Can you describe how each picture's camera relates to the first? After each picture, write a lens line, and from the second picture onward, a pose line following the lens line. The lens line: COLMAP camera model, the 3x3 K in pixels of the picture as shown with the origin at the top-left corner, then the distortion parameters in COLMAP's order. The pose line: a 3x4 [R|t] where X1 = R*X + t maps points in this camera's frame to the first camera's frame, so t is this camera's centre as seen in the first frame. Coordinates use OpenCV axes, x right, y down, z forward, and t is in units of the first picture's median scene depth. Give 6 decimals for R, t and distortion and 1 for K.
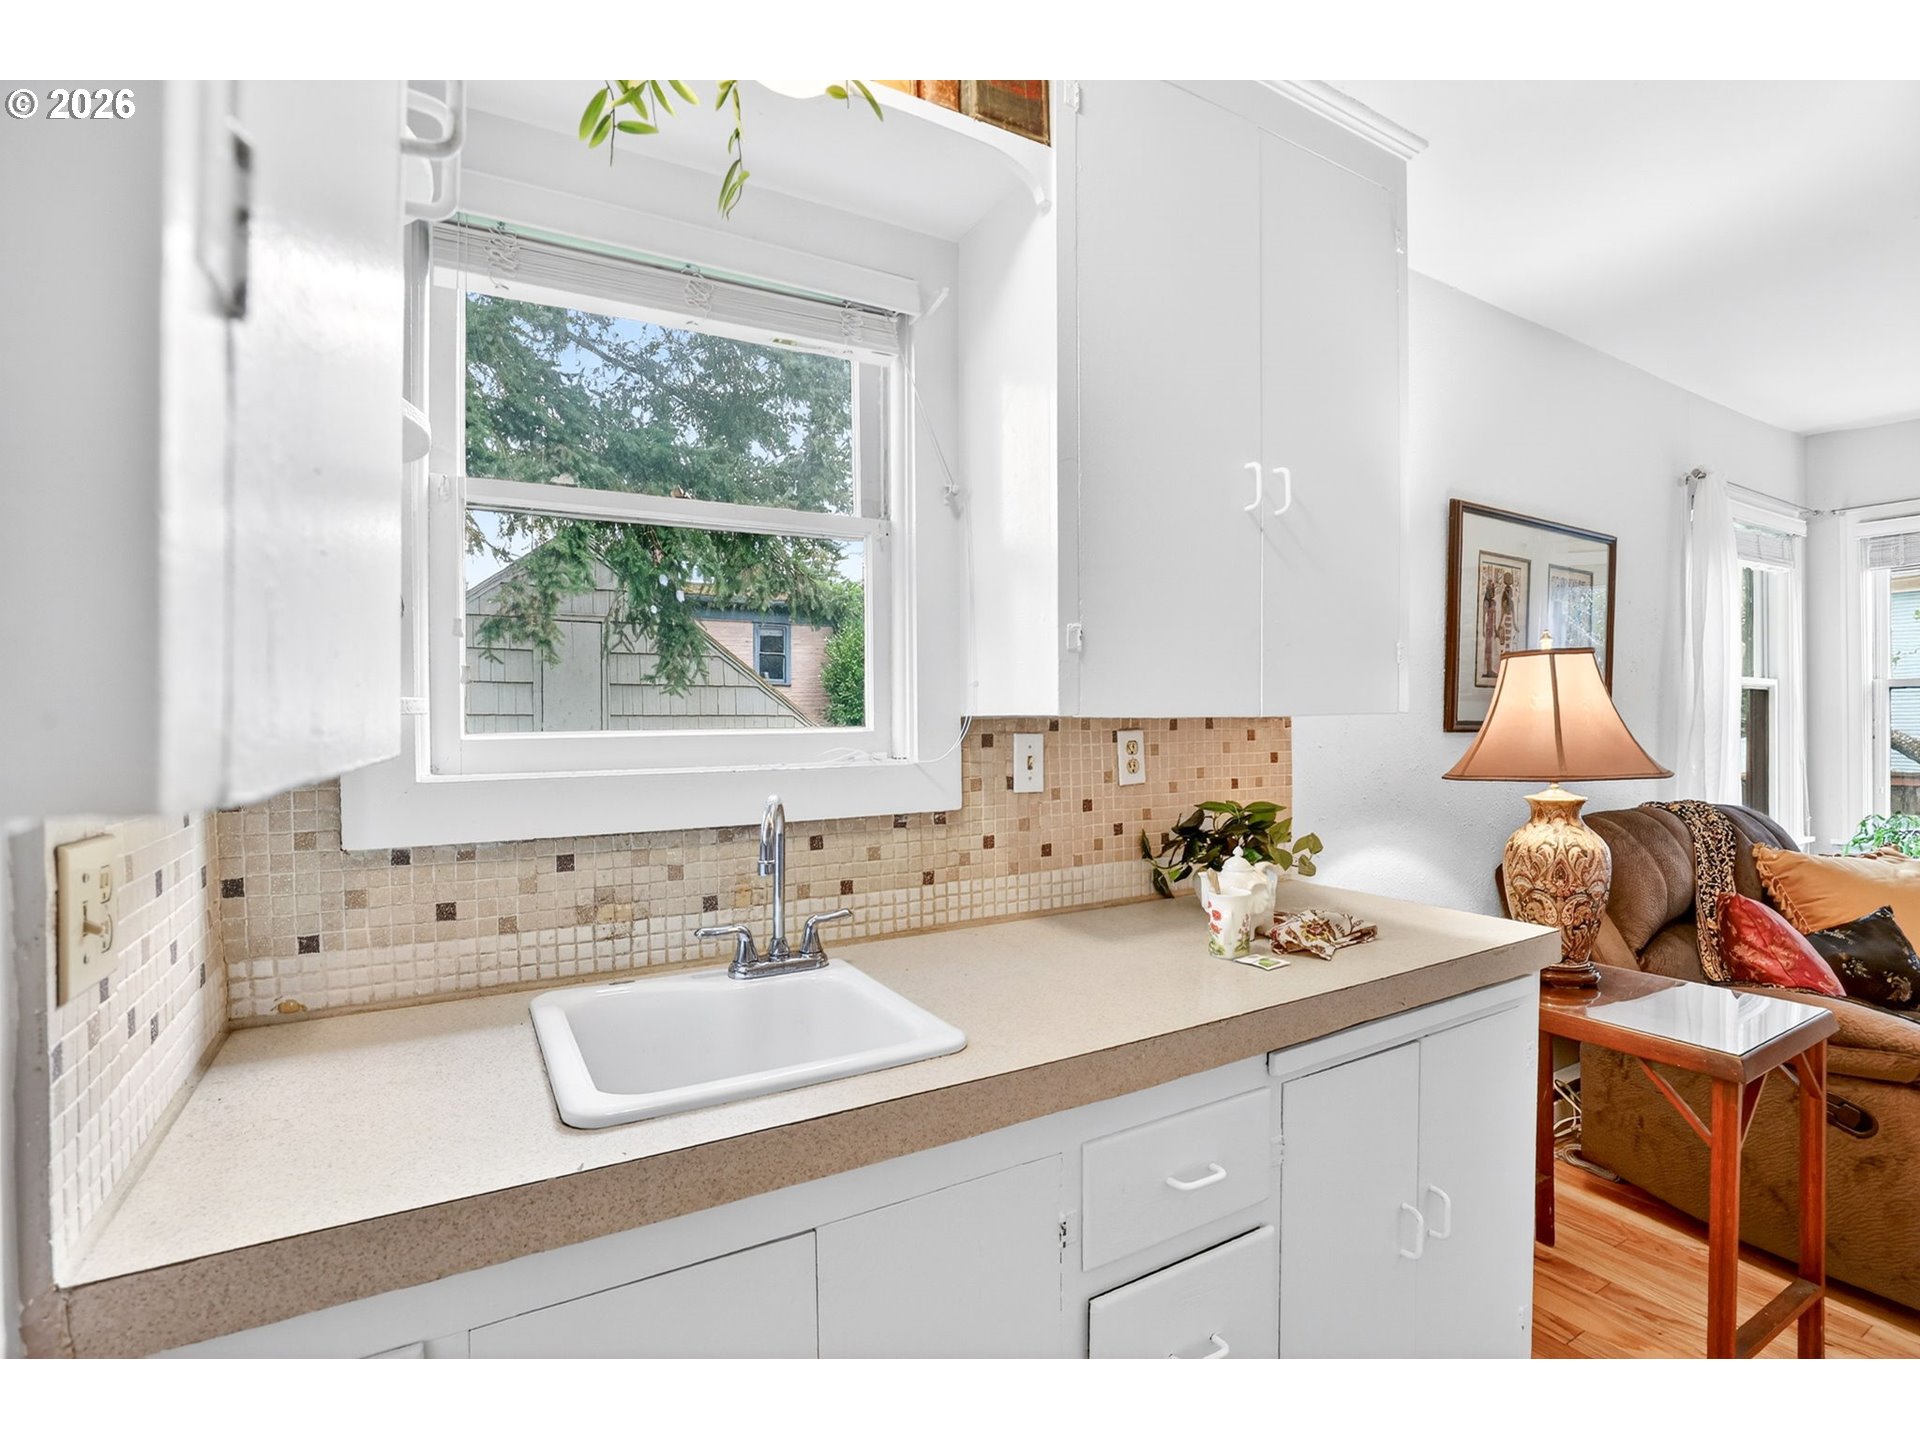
lens RADIAL K [[884.7, 0, 959.3], [0, 884.7, 715.8], [0, 0, 1]] dist [-0.030960, 0.002975]
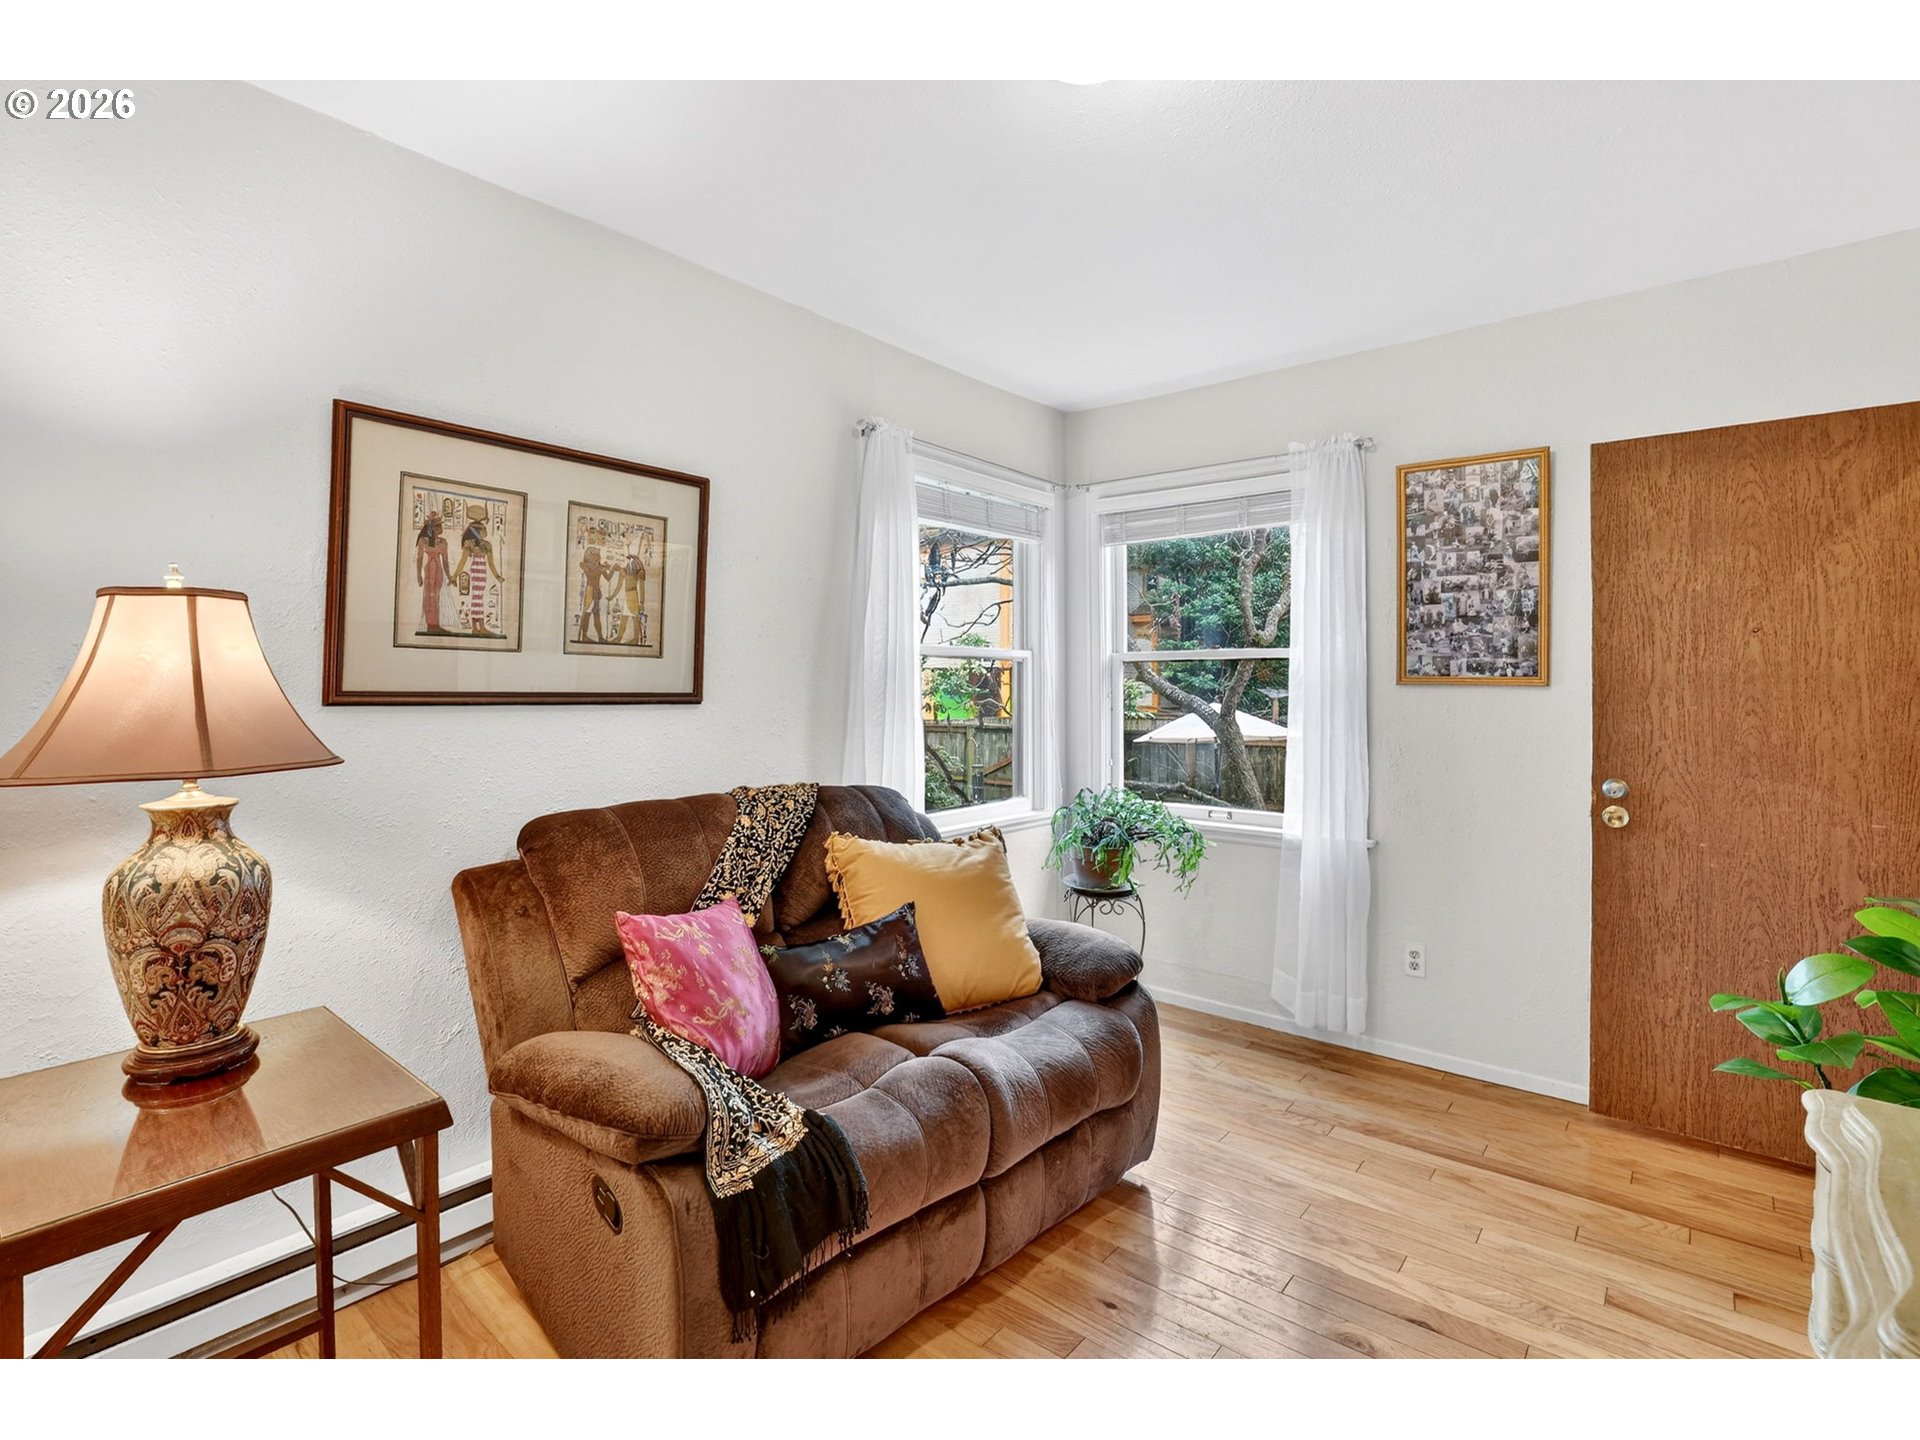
lens RADIAL K [[884.7, 0, 951.8], [0, 884.7, 693.8], [0, 0, 1]] dist [-0.030960, 0.002975]
pose [[0.941827, 0.001673, 0.336093, 0.808784], [-0.002986, 0.999990, 0.003390, 0.002233], [-0.336084, -0.004196, 0.941823, 0.118720]]
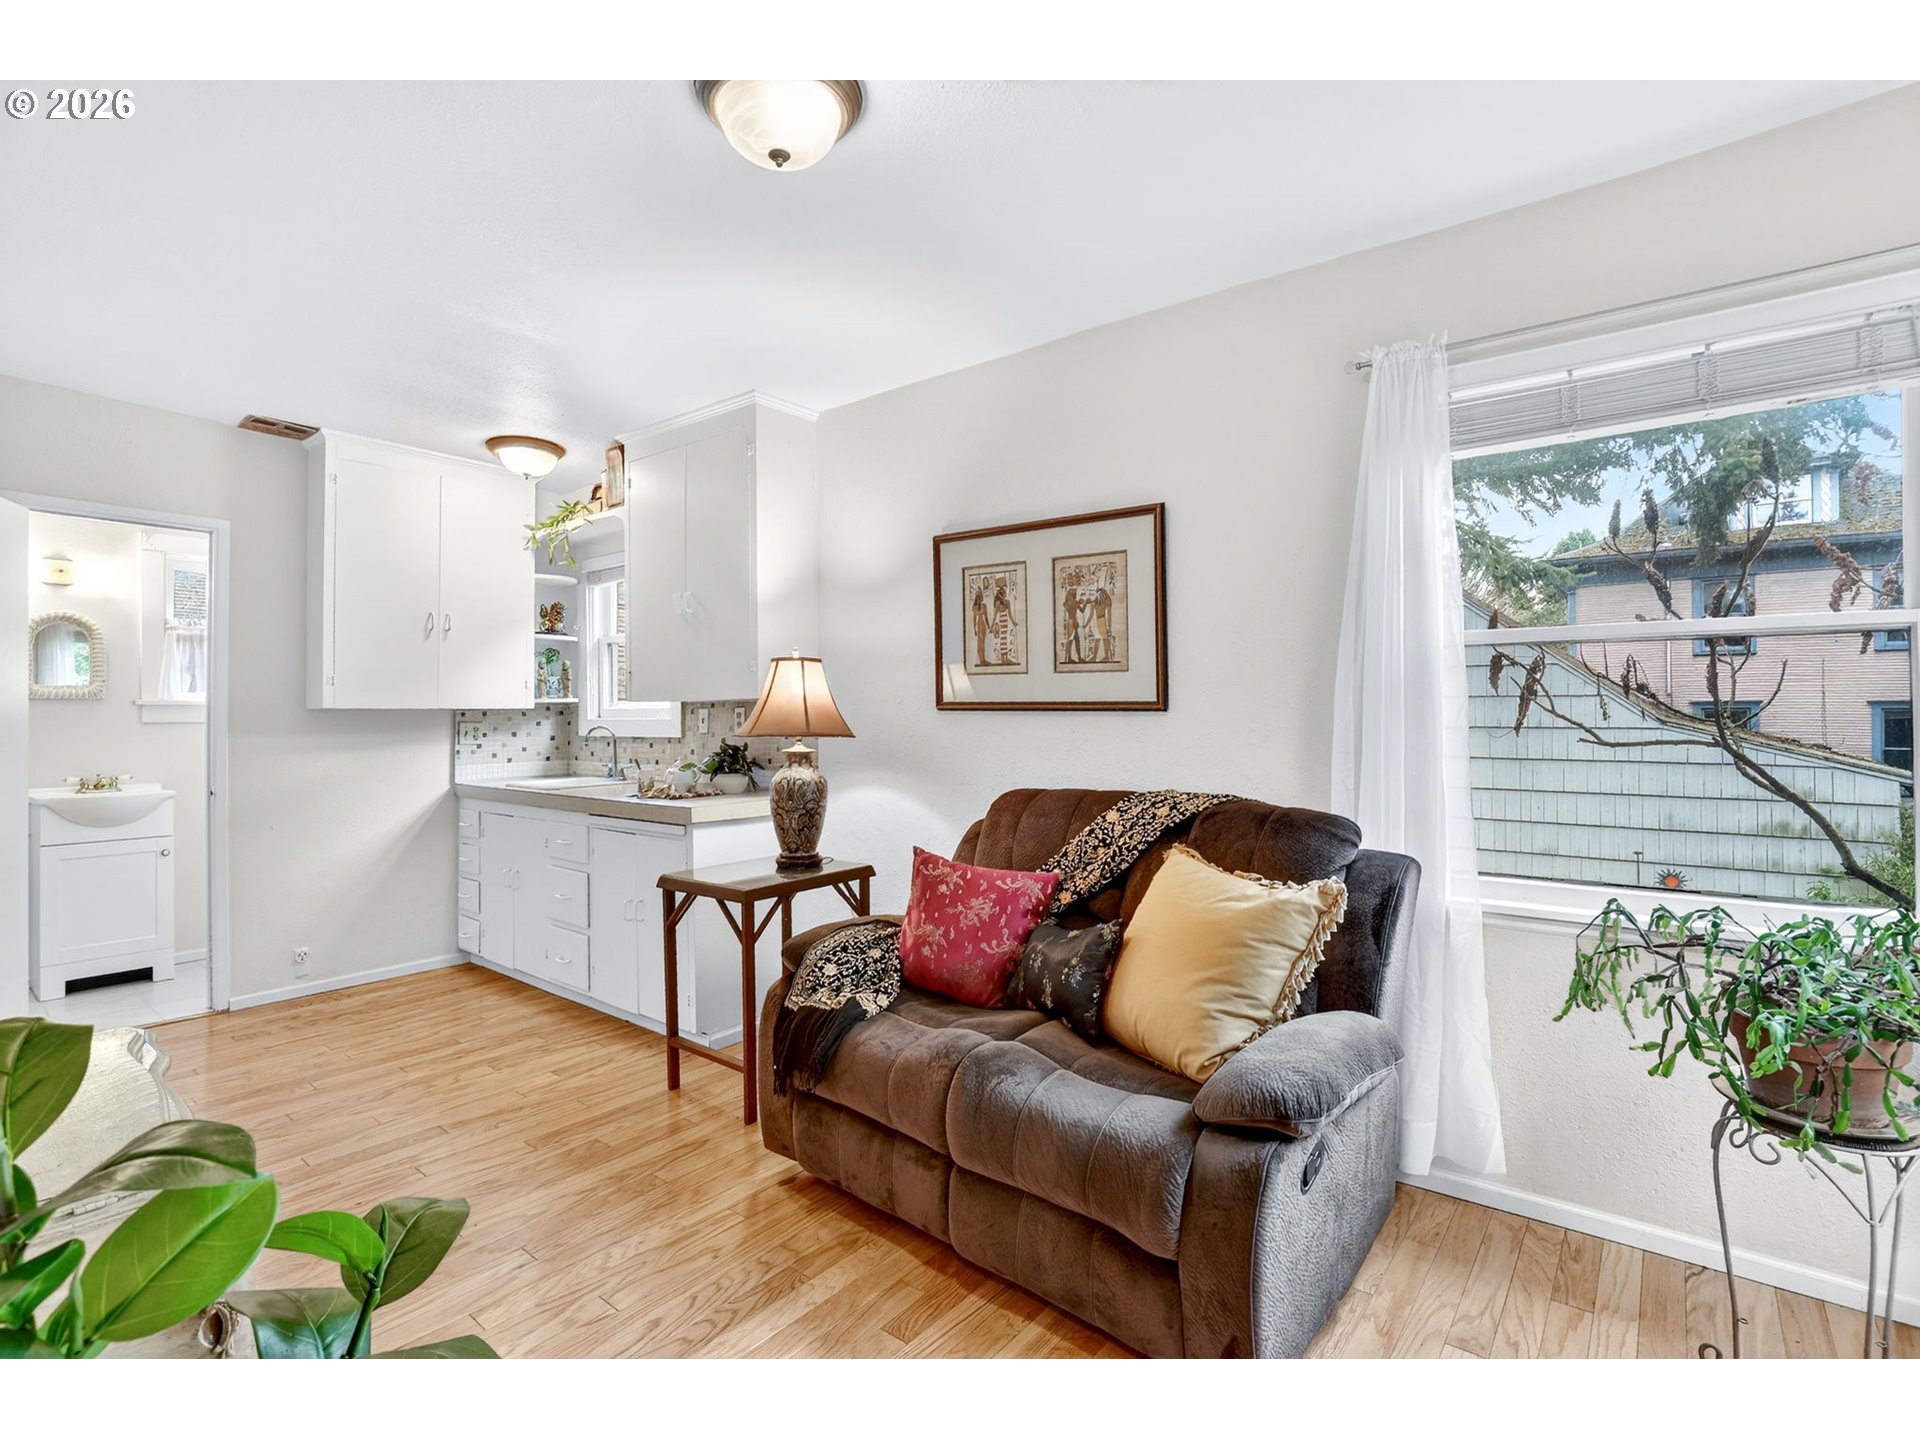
lens RADIAL K [[884.7, 0, 960.4], [0, 884.7, 711.9], [0, 0, 1]] dist [-0.030960, 0.002975]
pose [[0.378990, 0.001829, -0.925399, 1.806764], [-0.002976, 0.999995, 0.000758, 0.018317], [0.925396, 0.002467, 0.378993, 0.524376]]
